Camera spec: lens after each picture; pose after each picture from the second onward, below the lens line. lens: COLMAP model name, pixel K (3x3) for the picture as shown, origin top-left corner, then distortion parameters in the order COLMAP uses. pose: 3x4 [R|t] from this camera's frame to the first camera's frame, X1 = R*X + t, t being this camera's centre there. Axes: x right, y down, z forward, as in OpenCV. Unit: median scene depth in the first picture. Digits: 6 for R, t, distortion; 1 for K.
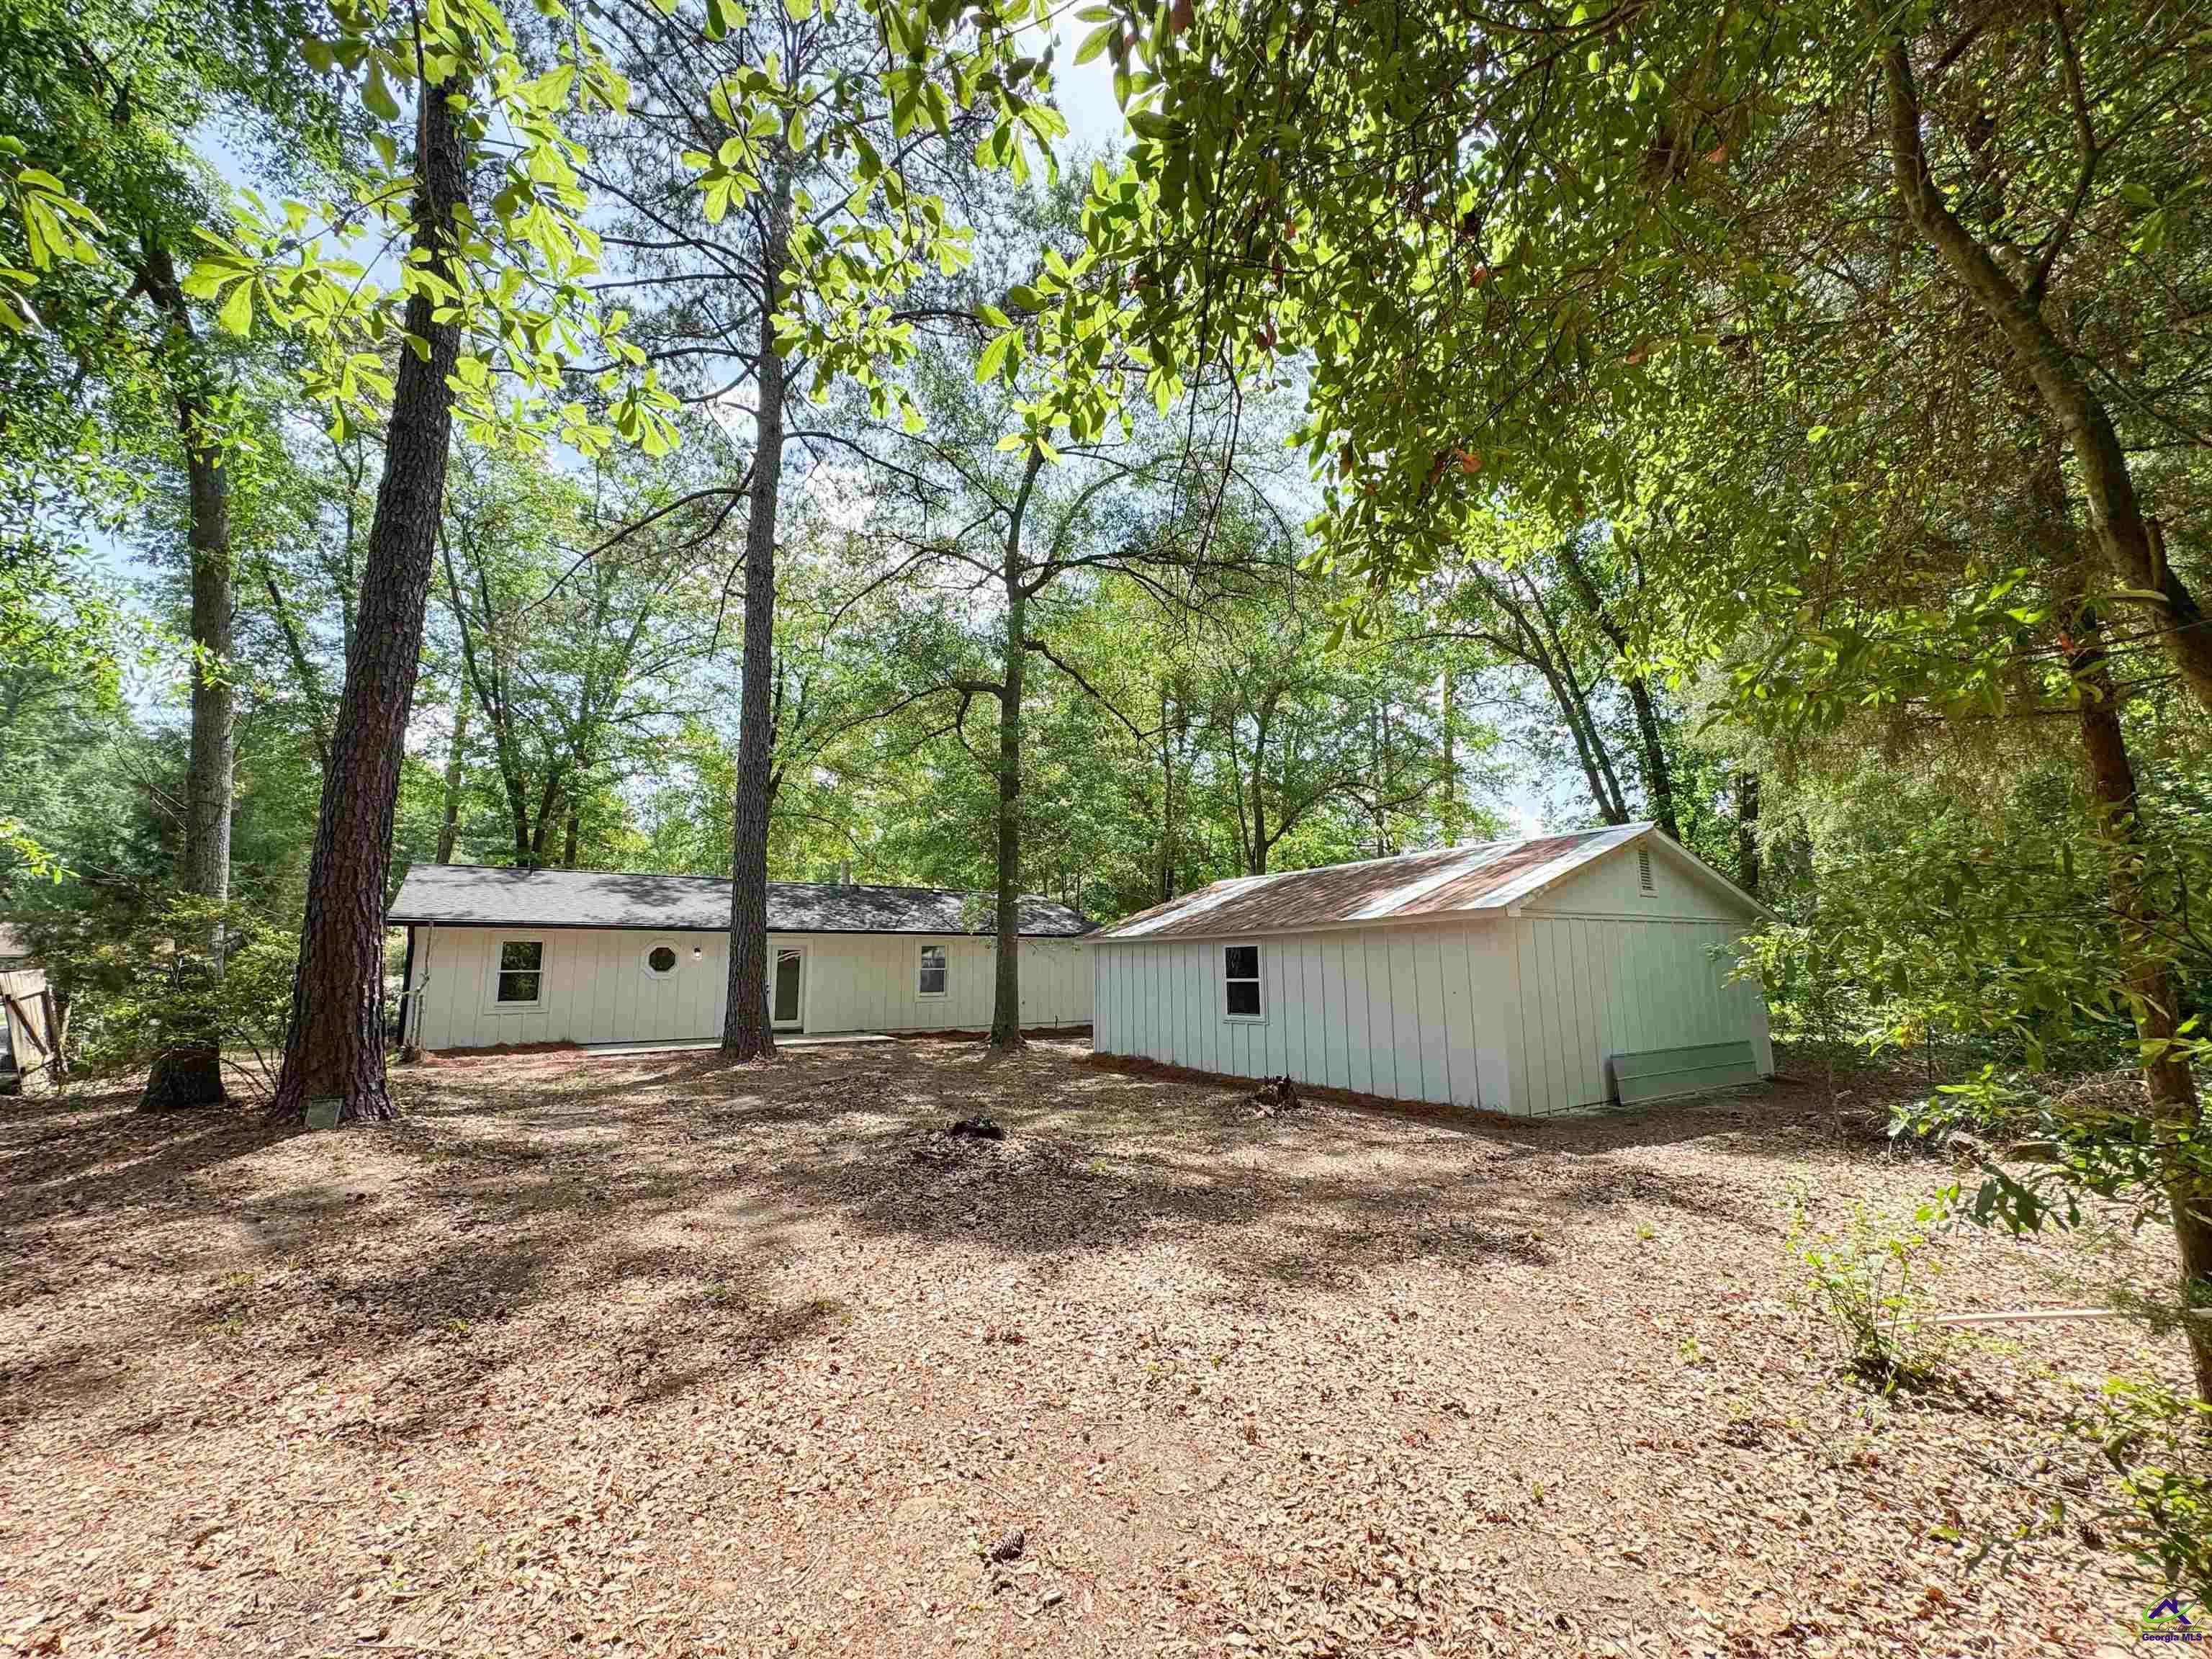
lens RADIAL K [[890.4, 0, 1106.0], [0, 890.4, 829.5], [0, 0, 1]] dist [-0.001413, -0.000130]
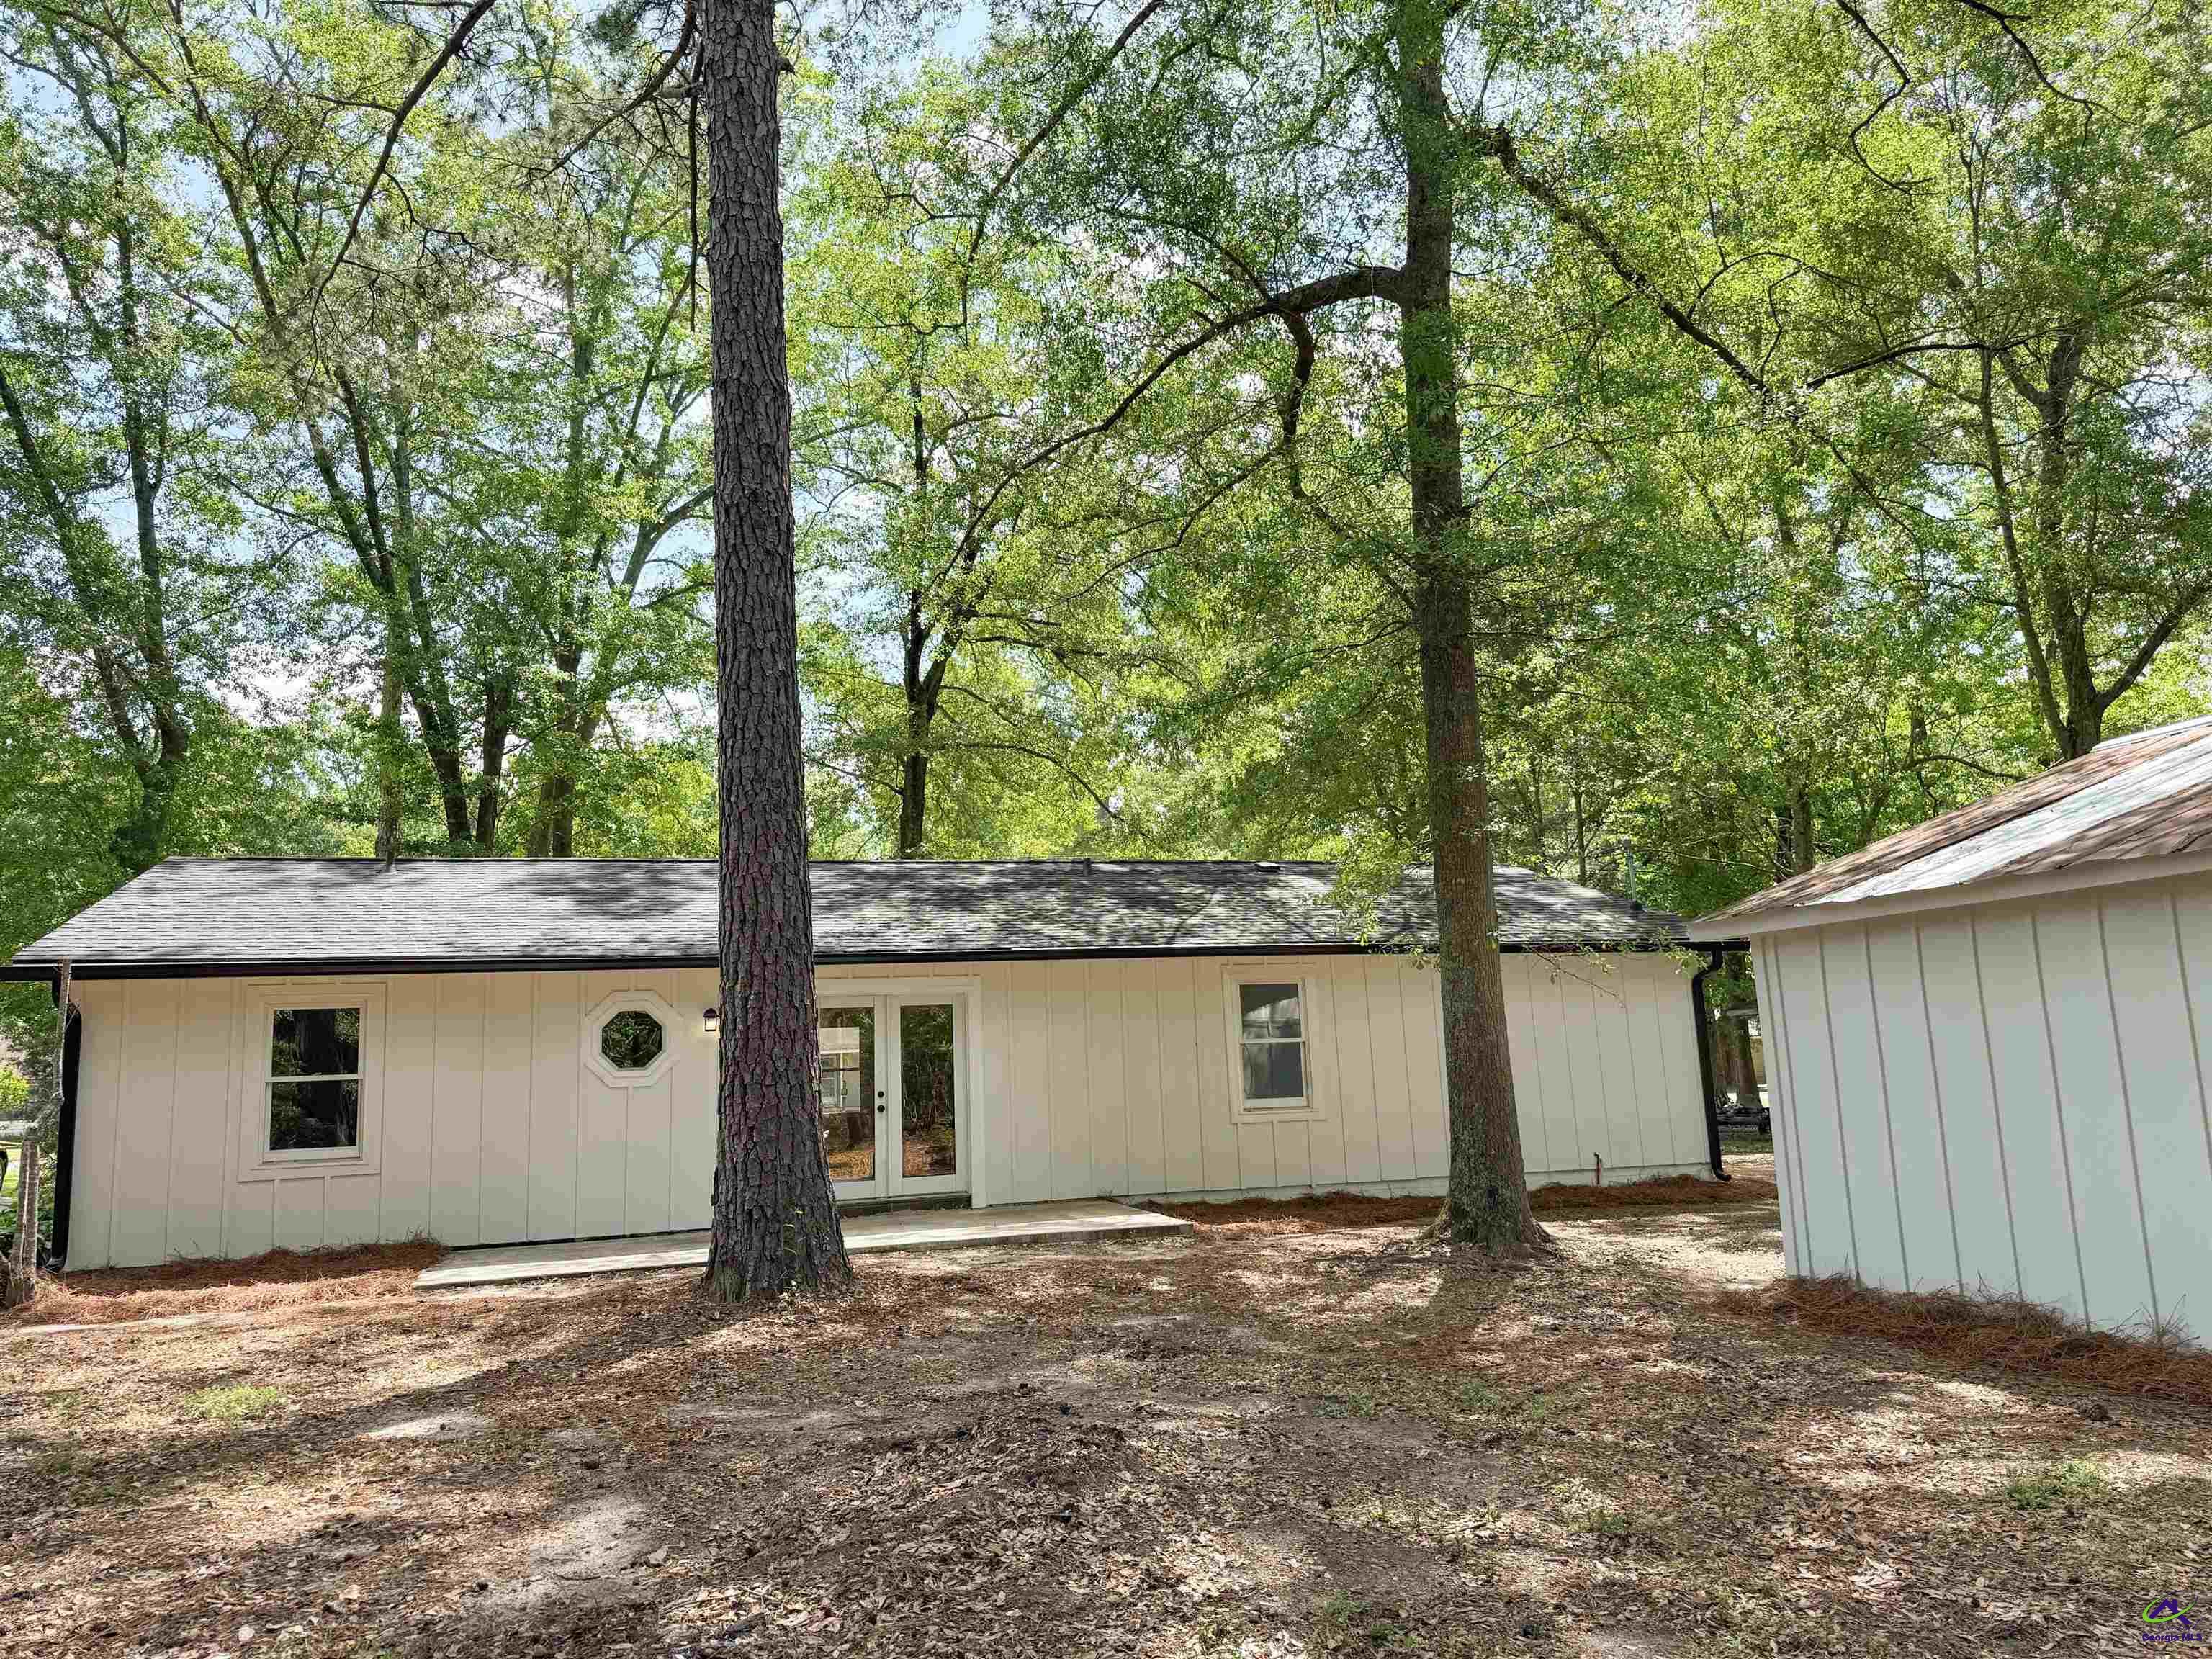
lens RADIAL K [[1542.1, 0, 1106.0], [0, 1542.1, 829.5], [0, 0, 1]] dist [0.085536, -0.094733]
pose [[0.954632, -0.077156, -0.287621, -0.063191], [0.079462, 0.996831, -0.003667, 0.063838], [0.286992, -0.019354, 0.957737, 0.342404]]
